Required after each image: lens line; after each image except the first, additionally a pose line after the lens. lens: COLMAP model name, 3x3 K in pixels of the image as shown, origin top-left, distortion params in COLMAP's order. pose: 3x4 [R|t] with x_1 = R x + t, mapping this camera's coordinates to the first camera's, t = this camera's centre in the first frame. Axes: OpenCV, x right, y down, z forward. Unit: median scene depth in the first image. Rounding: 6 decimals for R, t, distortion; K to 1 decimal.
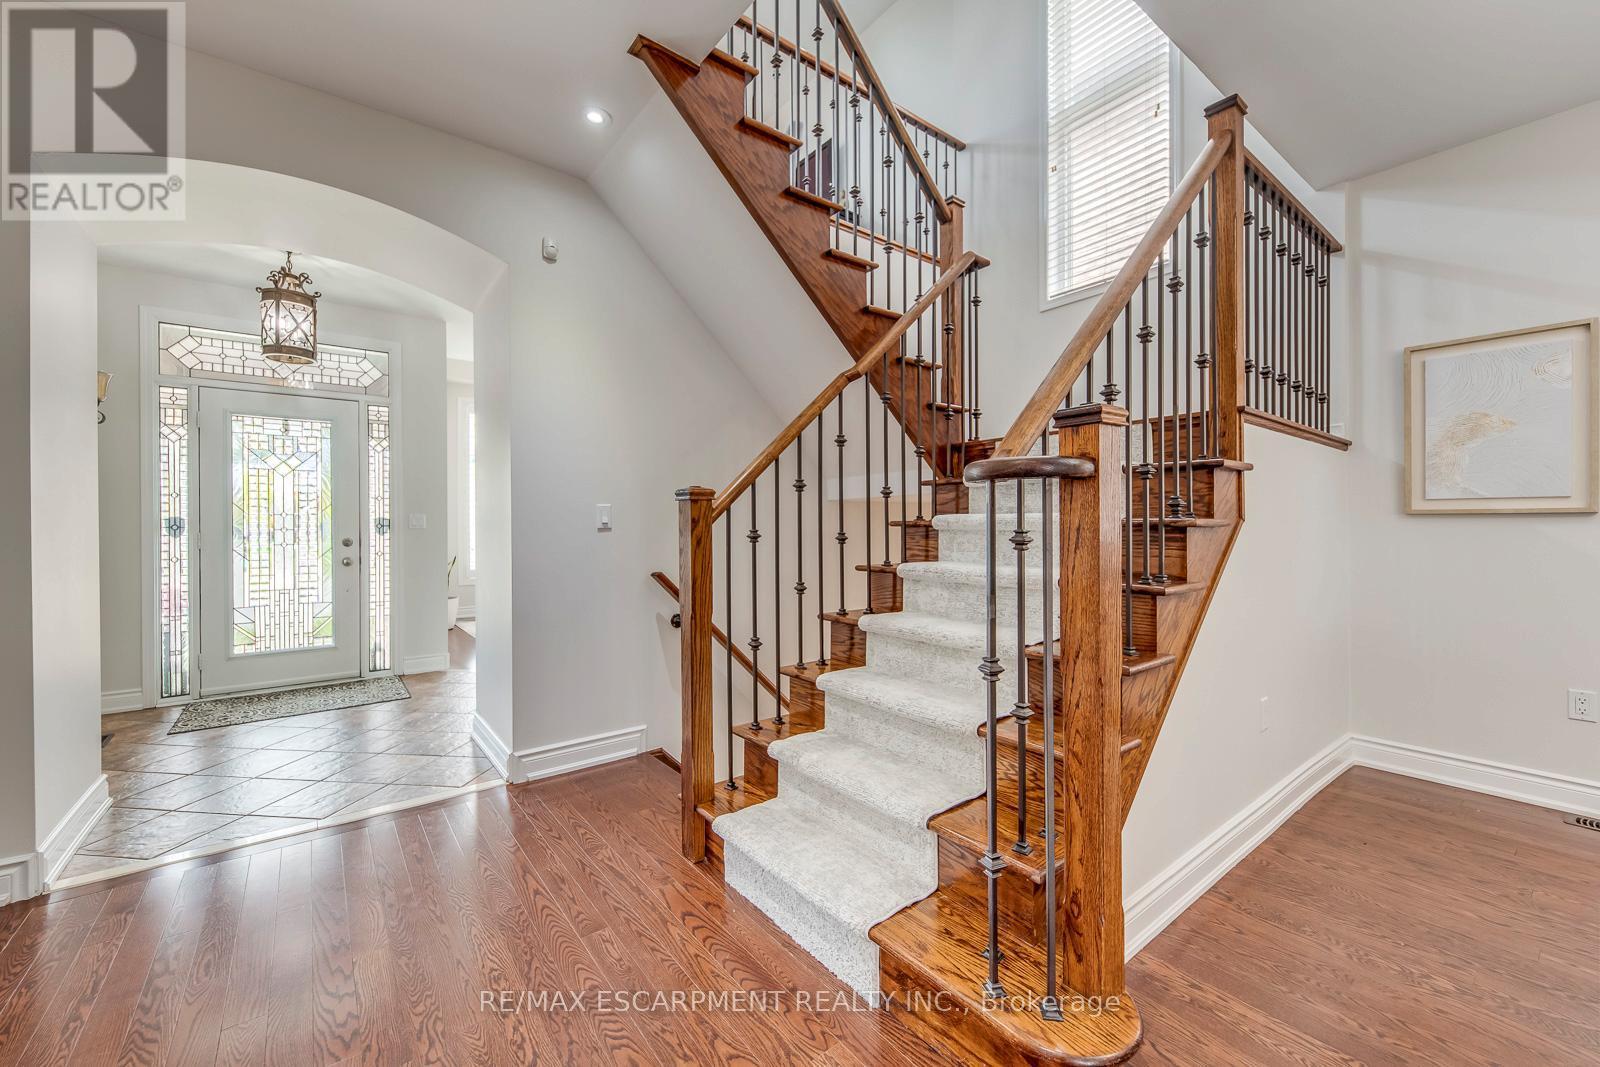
lens RADIAL K [[615.4, 0, 784.3], [0, 615.4, 529.2], [0, 0, 1]] dist [-0.006114, -0.002590]
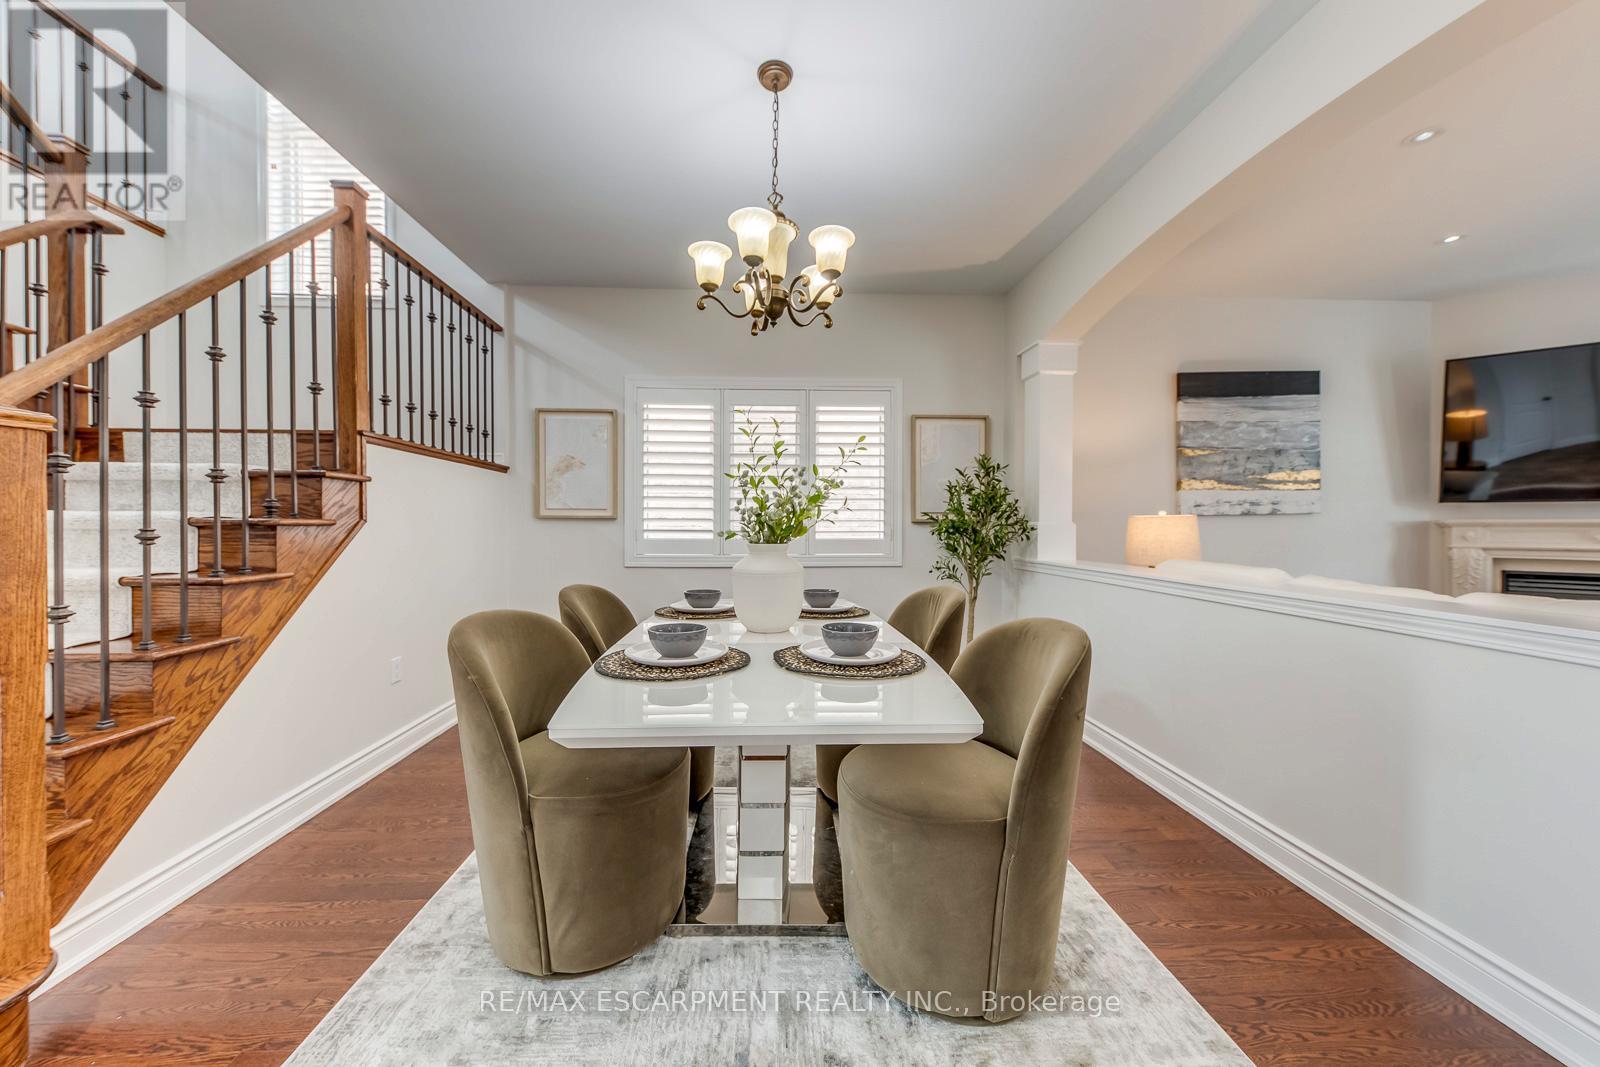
lens RADIAL K [[563.6, 0, 786.0], [0, 563.6, 529.2], [0, 0, 1]] dist [0.002455, -0.000001]
pose [[0.562944, -0.001216, 0.826494, 0.169823], [0.001953, 0.999998, 0.000141, 0.002585], [-0.826493, 0.001535, 0.562945, -0.231450]]
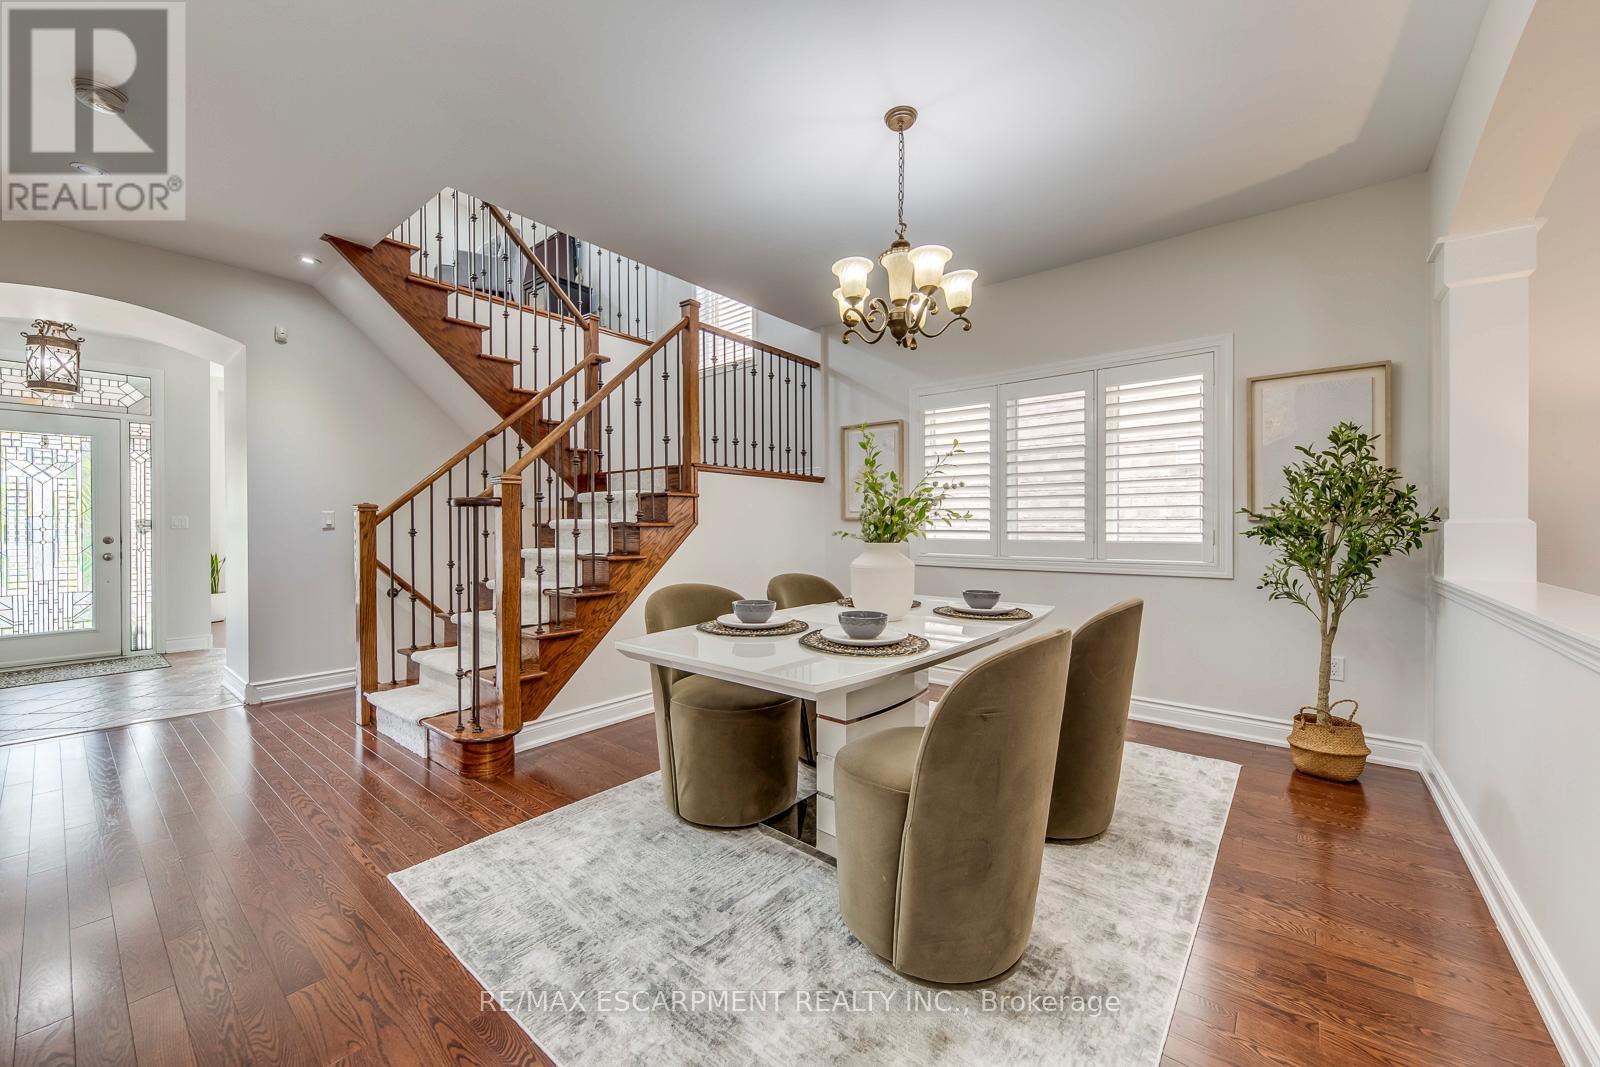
lens RADIAL K [[615.4, 0, 800.4], [0, 615.4, 529.5], [0, 0, 1]] dist [-0.006114, -0.002590]
pose [[0.971777, 0.000164, 0.235901, 0.378380], [0.000184, 0.999999, -0.001457, 0.003577], [-0.235901, 0.001459, 0.971776, -0.557828]]
